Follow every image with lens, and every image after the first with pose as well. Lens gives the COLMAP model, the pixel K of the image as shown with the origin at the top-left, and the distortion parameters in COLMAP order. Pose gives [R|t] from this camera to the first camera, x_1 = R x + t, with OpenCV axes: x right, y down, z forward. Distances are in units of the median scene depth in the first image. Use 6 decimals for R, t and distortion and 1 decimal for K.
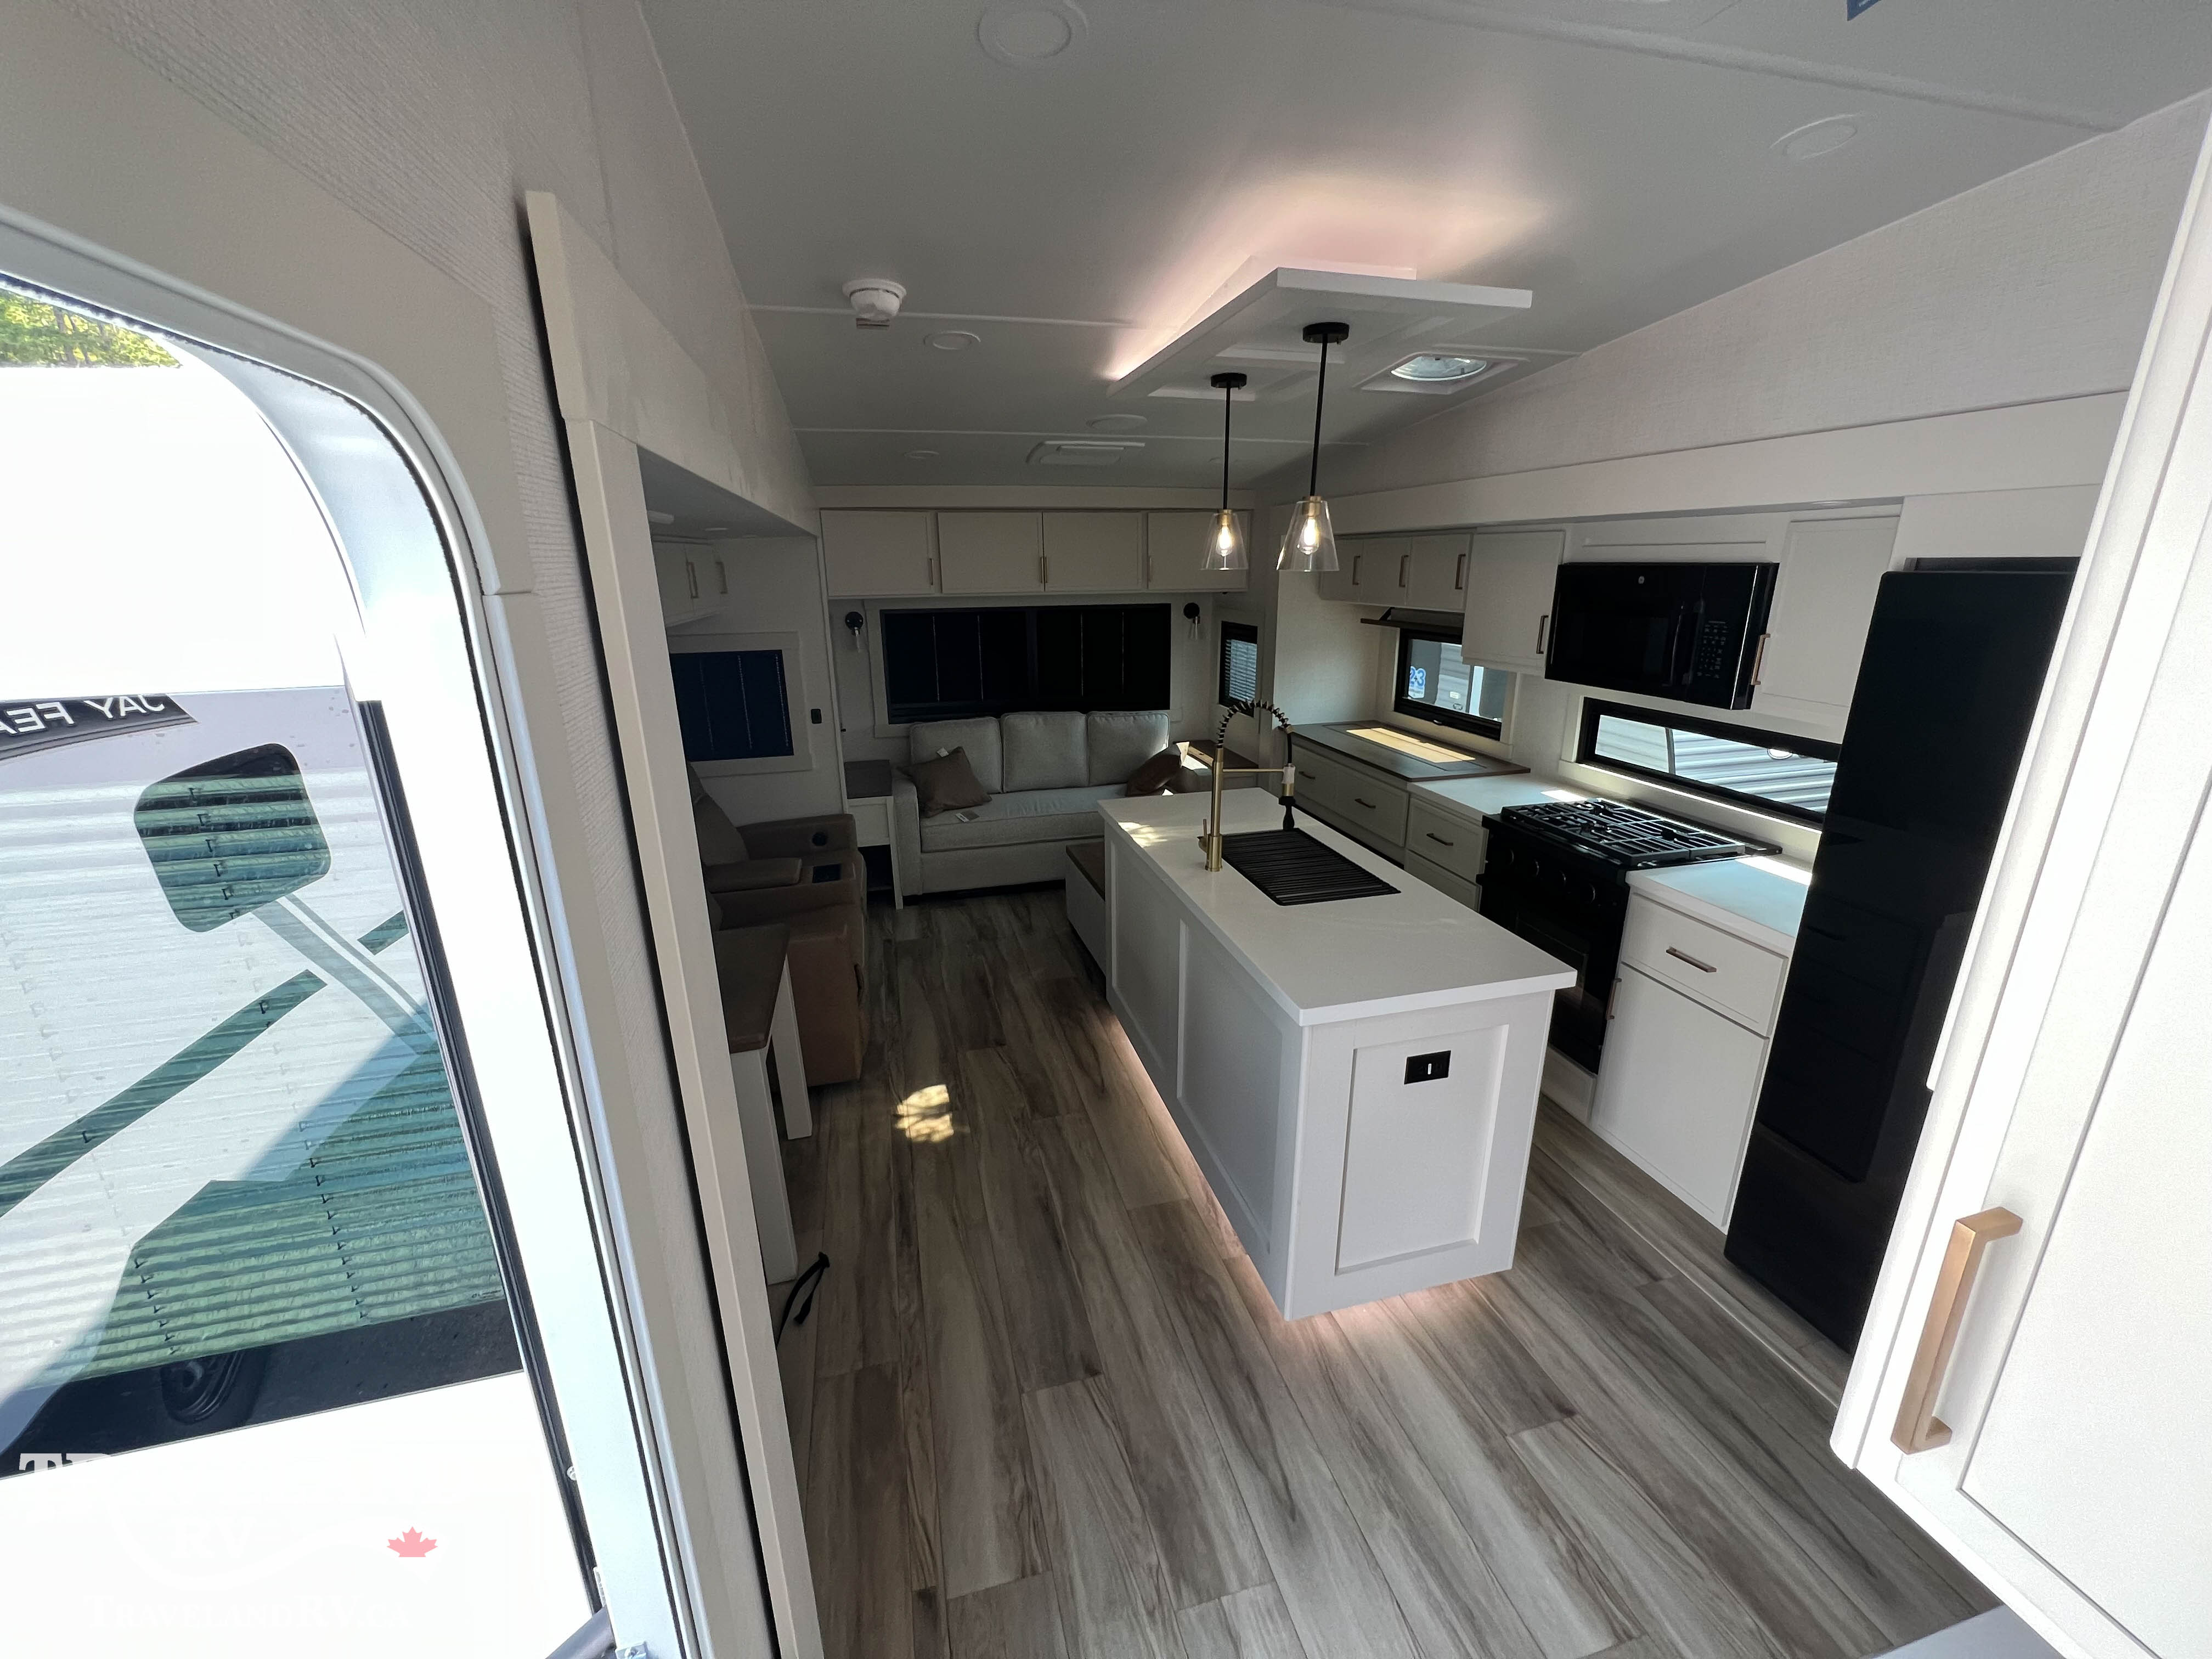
lens RADIAL K [[886.8, 0, 1106.2], [0, 886.8, 827.4], [0, 0, 1]] dist [-0.002432, -0.000146]
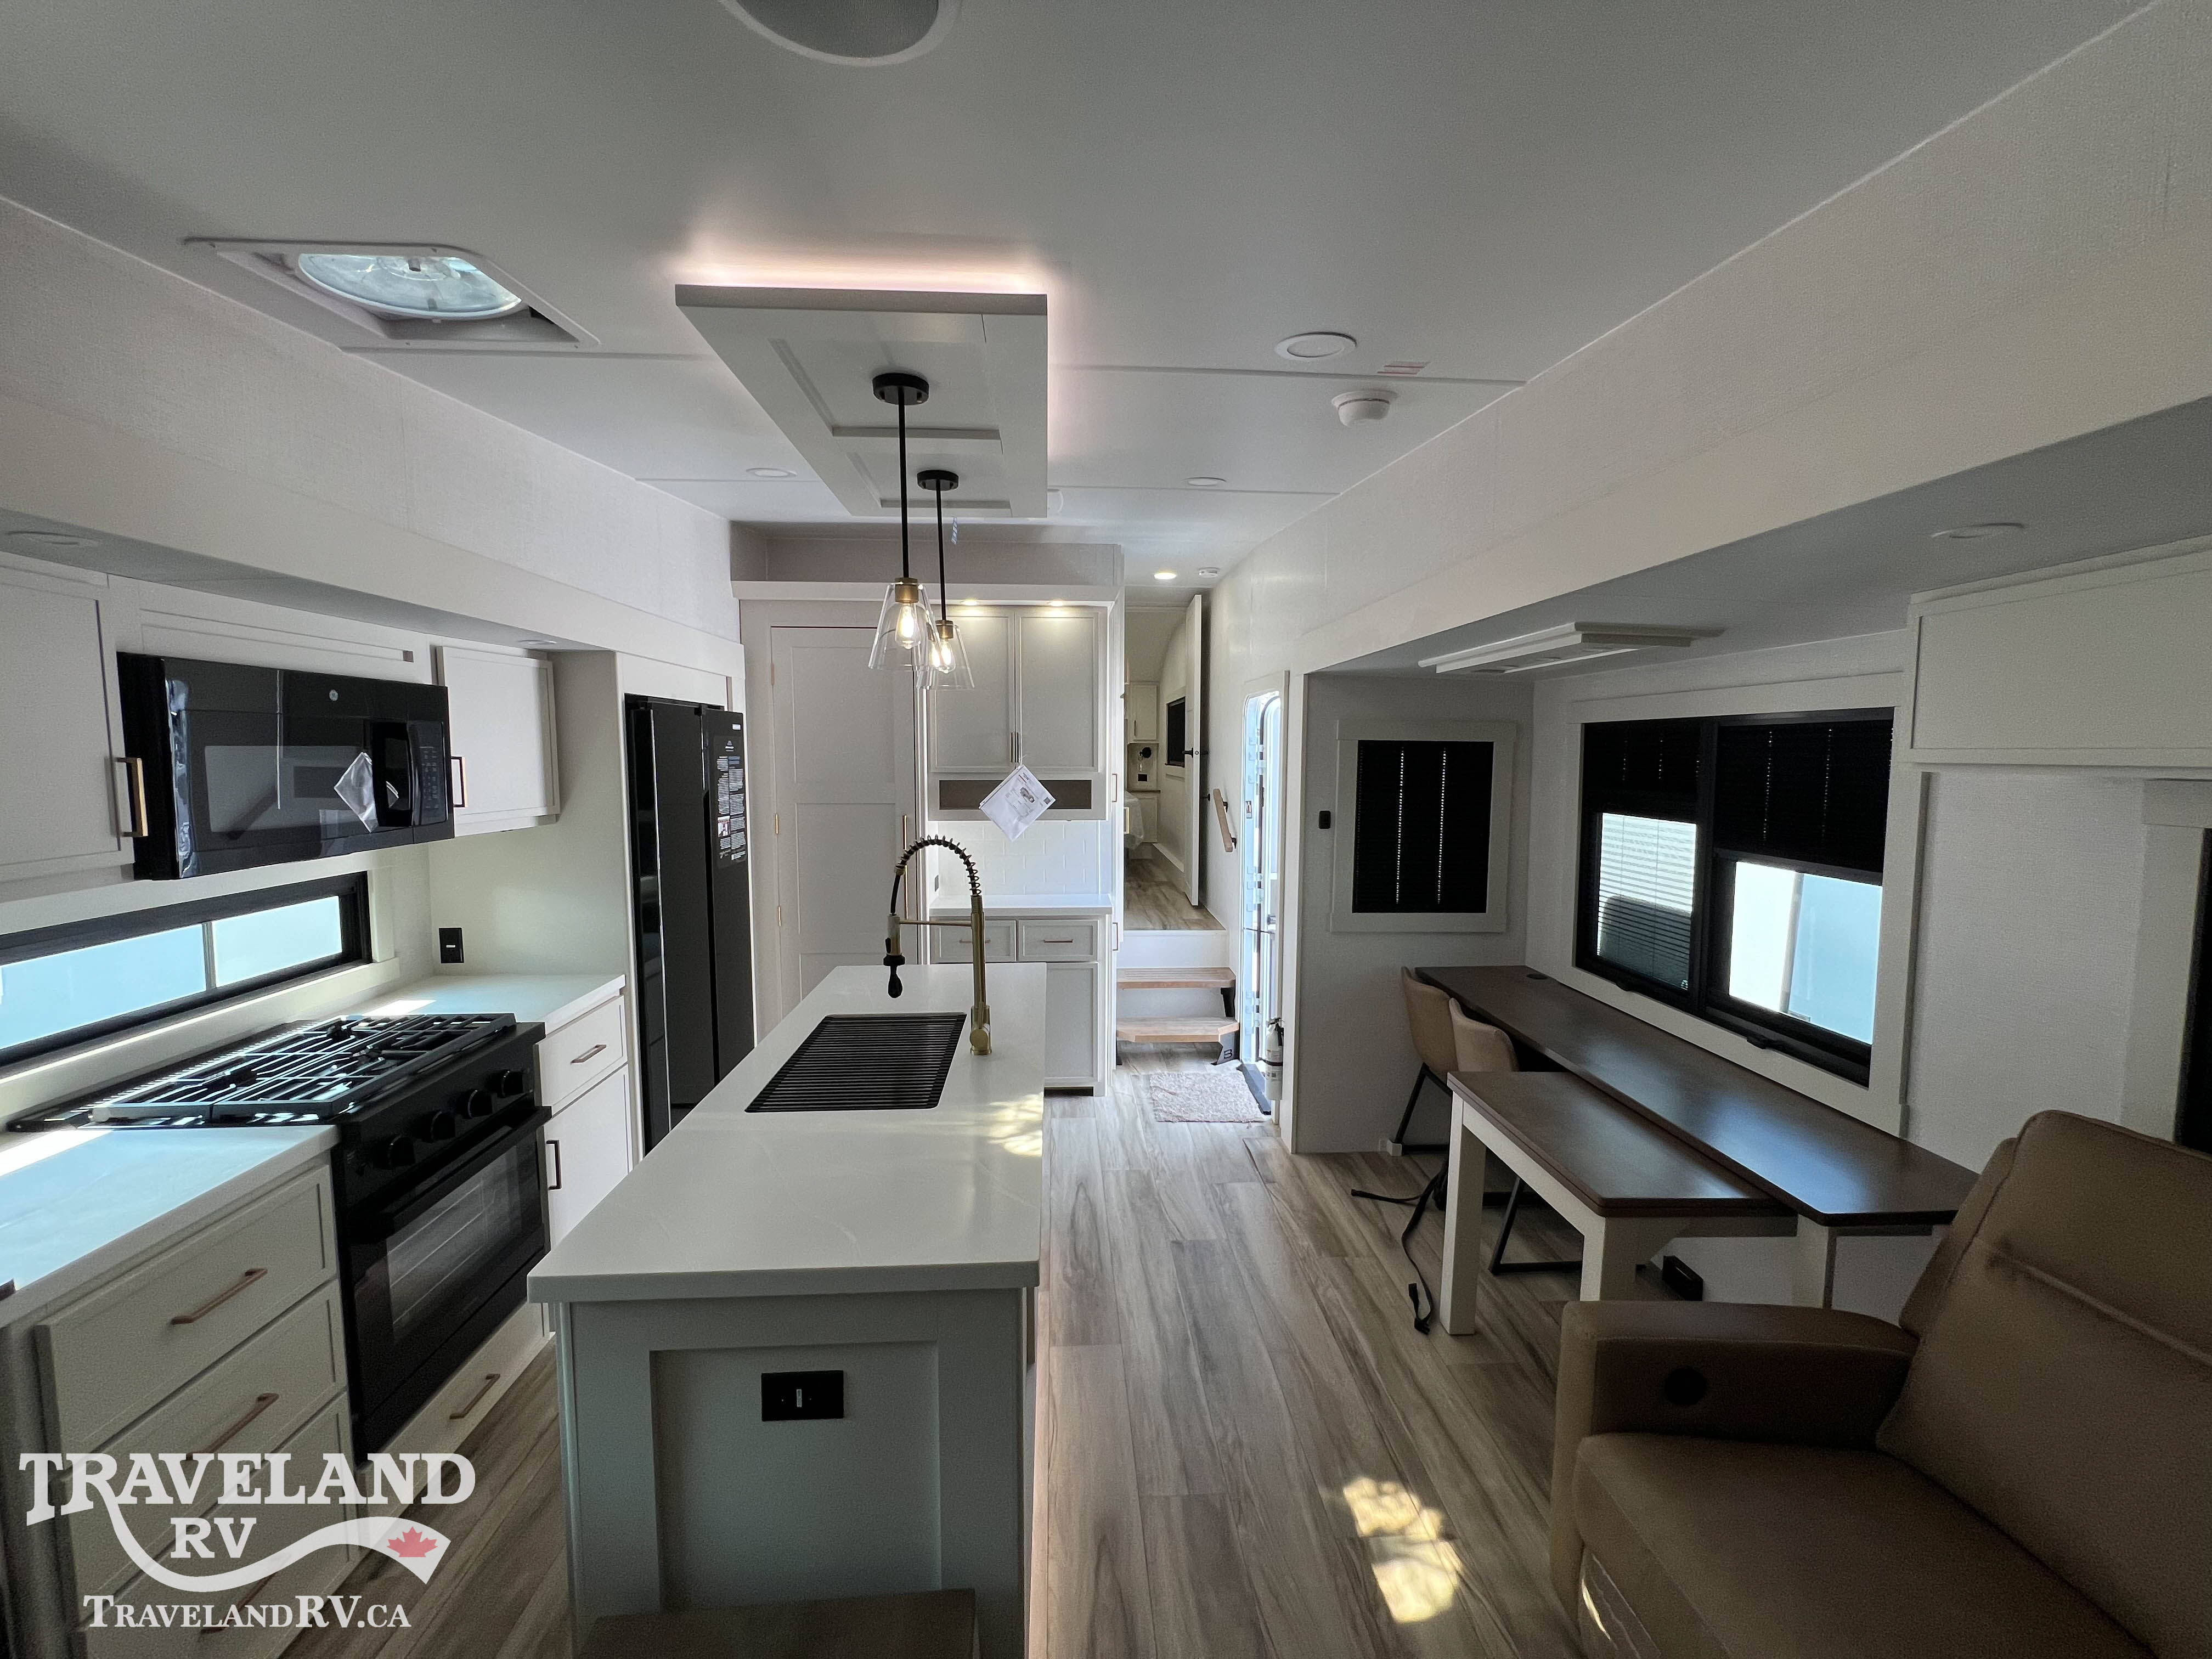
lens RADIAL K [[886.8, 0, 1101.3], [0, 886.8, 827.1], [0, 0, 1]] dist [-0.002432, -0.000146]
pose [[-0.979826, -0.009927, 0.199603, -0.135577], [0.063517, 0.931512, 0.358121, -0.409493], [-0.189488, 0.363574, -0.912090, 1.621094]]
